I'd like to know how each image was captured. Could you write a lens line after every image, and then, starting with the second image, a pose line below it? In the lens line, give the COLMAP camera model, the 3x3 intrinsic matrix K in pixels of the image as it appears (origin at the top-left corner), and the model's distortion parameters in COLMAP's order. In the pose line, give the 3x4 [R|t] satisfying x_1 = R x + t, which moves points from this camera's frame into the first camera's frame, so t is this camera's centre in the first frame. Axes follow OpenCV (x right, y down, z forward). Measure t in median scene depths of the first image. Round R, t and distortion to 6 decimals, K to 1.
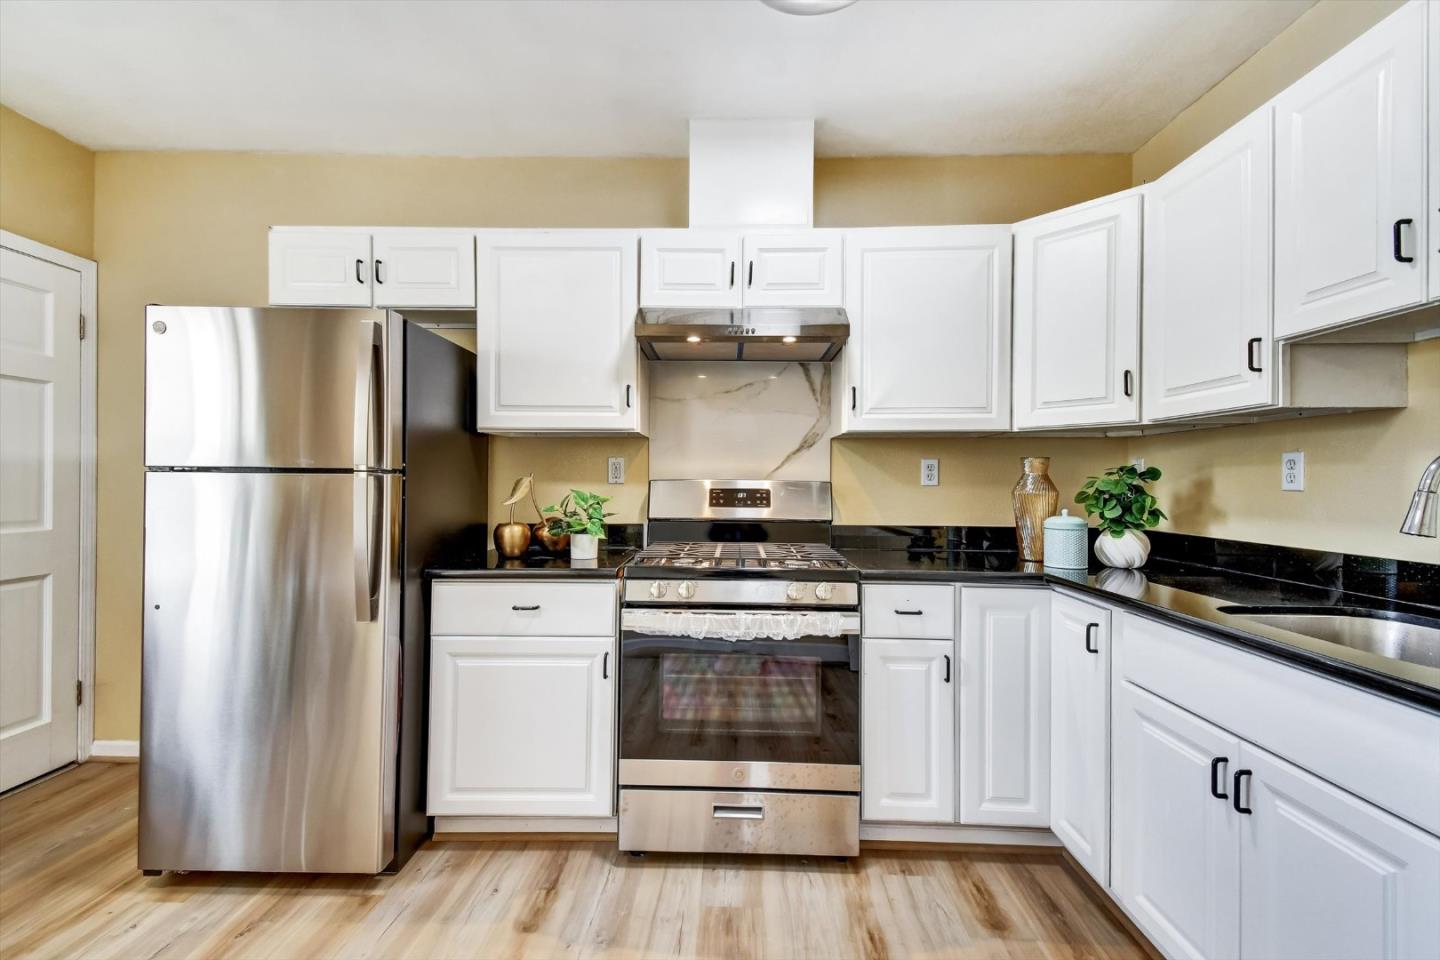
lens RADIAL K [[637.2, 0, 720.0], [0, 637.2, 480.0], [0, 0, 1]] dist [0.025141, -0.000416]
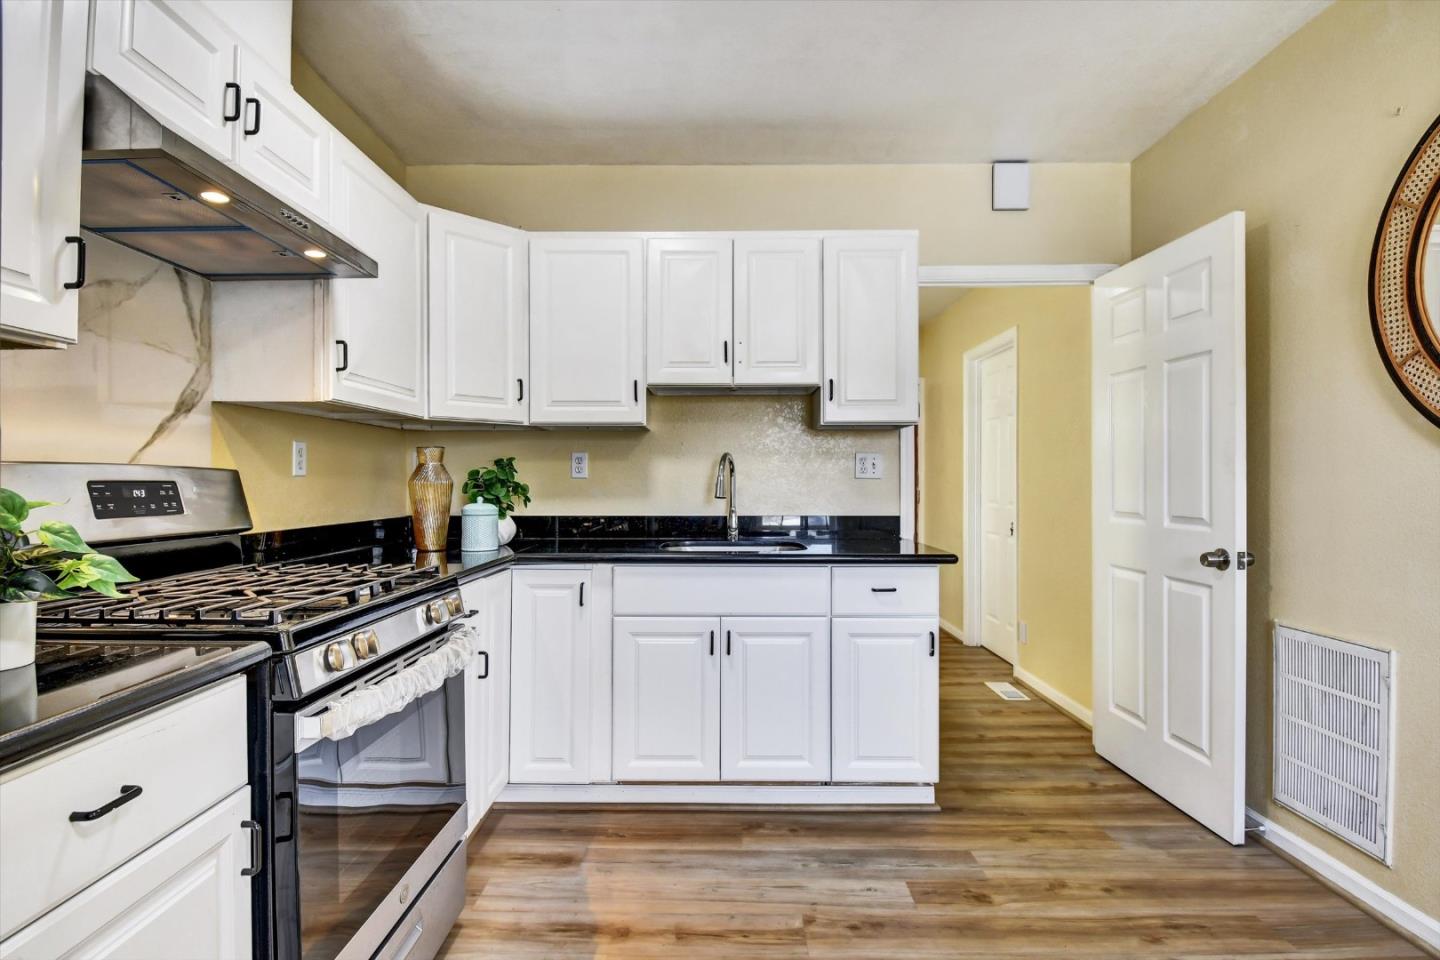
lens RADIAL K [[724.6, 0, 717.5], [0, 724.6, 484.3], [0, 0, 1]] dist [-0.000159, -0.000128]
pose [[-0.027344, -0.011209, 0.999563, -0.720882], [-0.003462, 0.999932, 0.011119, 0.009684], [-0.999620, -0.003156, -0.027381, 0.655620]]
